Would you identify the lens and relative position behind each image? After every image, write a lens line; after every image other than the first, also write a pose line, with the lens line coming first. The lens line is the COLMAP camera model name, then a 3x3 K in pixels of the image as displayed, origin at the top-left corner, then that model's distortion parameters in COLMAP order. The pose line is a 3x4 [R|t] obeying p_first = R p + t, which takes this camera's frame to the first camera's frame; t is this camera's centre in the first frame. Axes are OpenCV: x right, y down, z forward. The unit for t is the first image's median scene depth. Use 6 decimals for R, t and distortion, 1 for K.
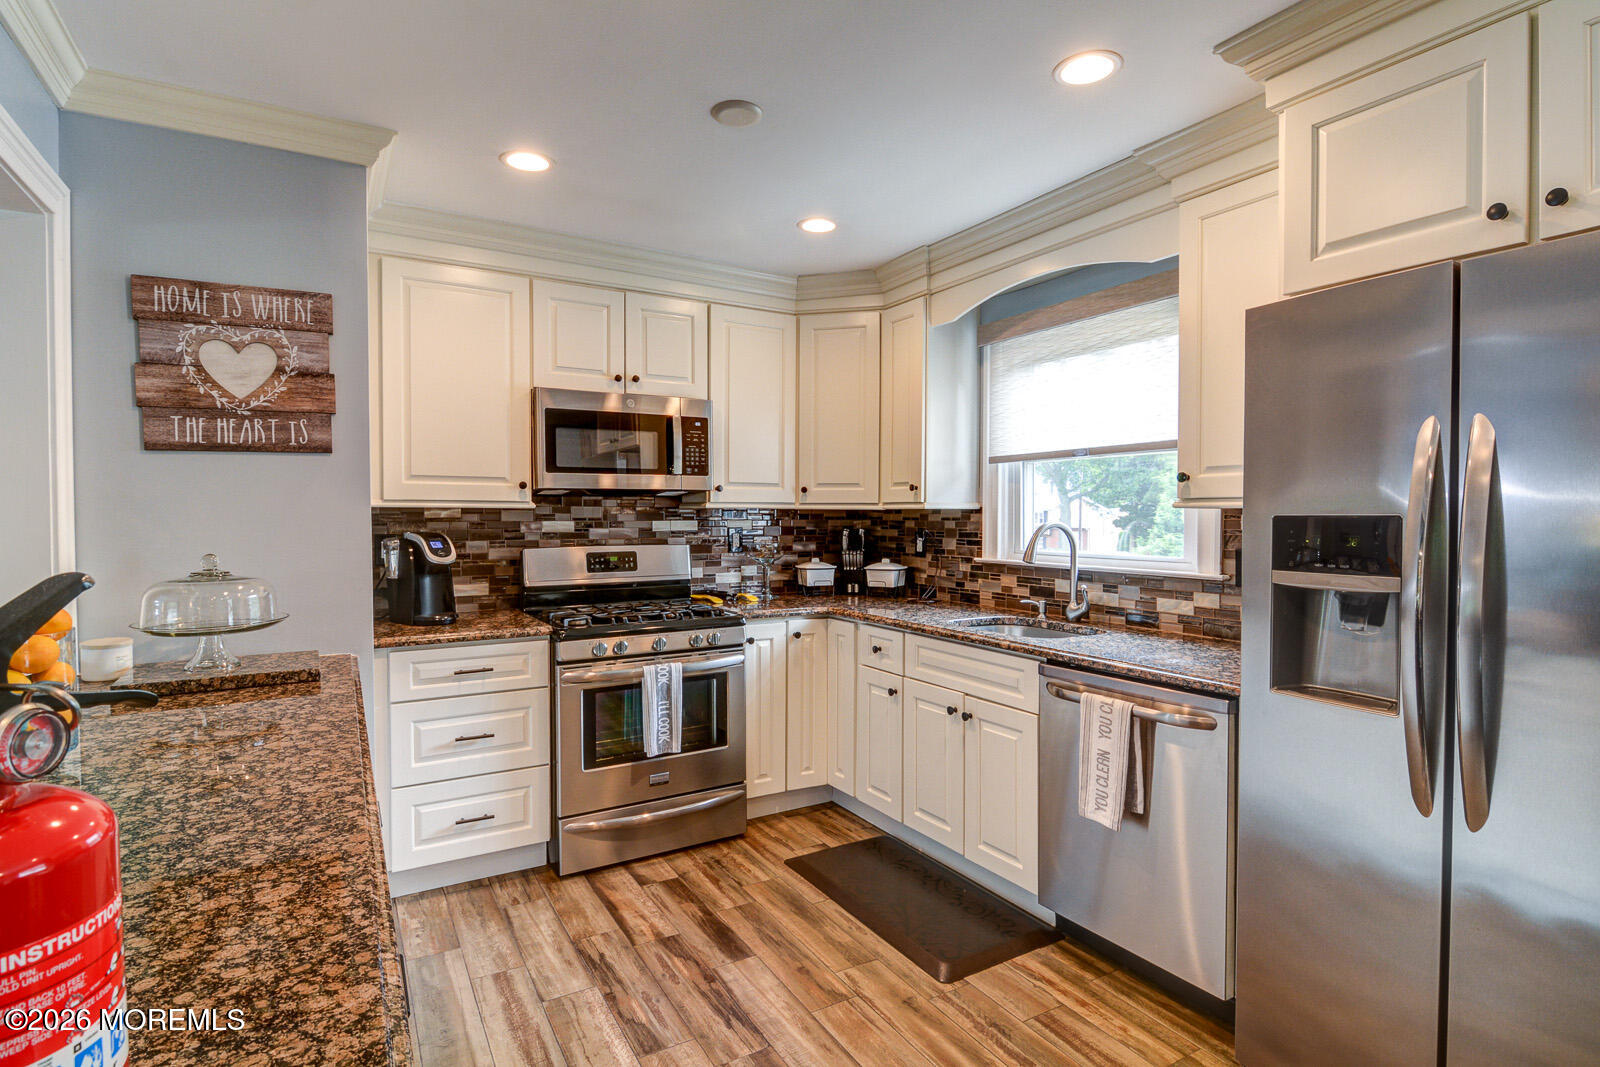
lens RADIAL K [[825.8, 0, 797.5], [0, 825.8, 523.7], [0, 0, 1]] dist [-0.003266, -0.000516]
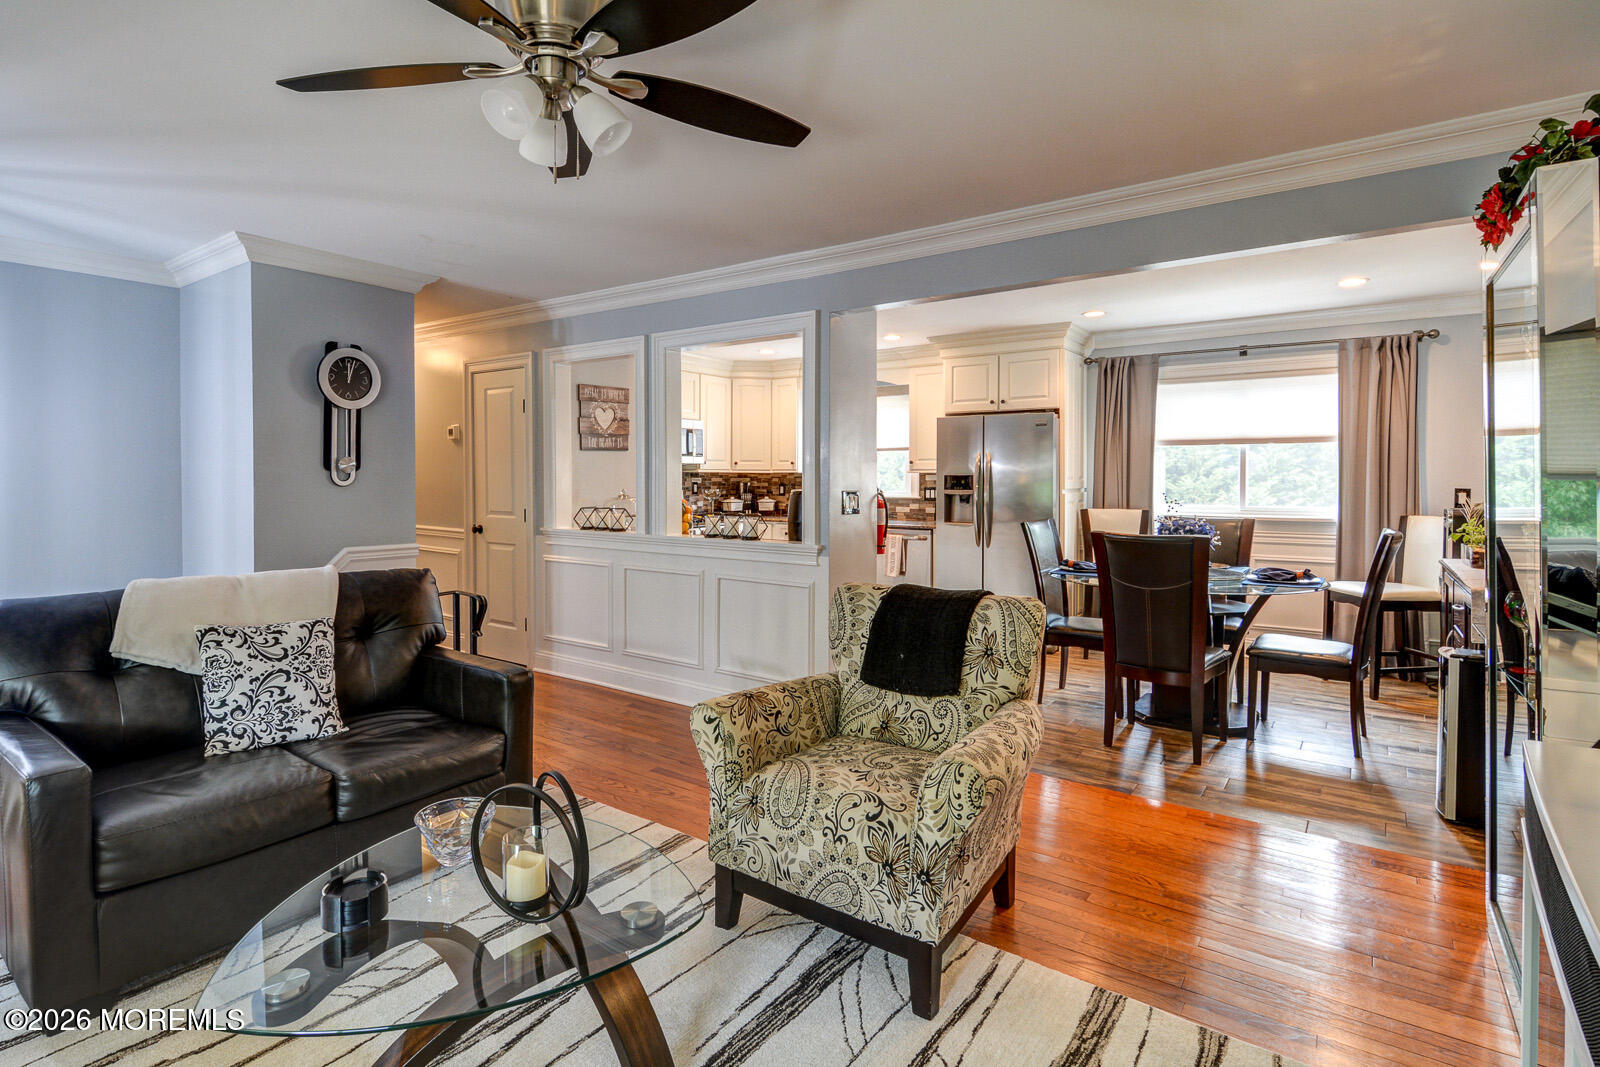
lens RADIAL K [[825.8, 0, 797.5], [0, 825.8, 523.7], [0, 0, 1]] dist [-0.003266, -0.000516]
pose [[0.911782, -0.023440, 0.410005, -1.168911], [0.005004, 0.998930, 0.045981, 0.026519], [-0.410644, -0.039873, 0.910924, -1.596448]]
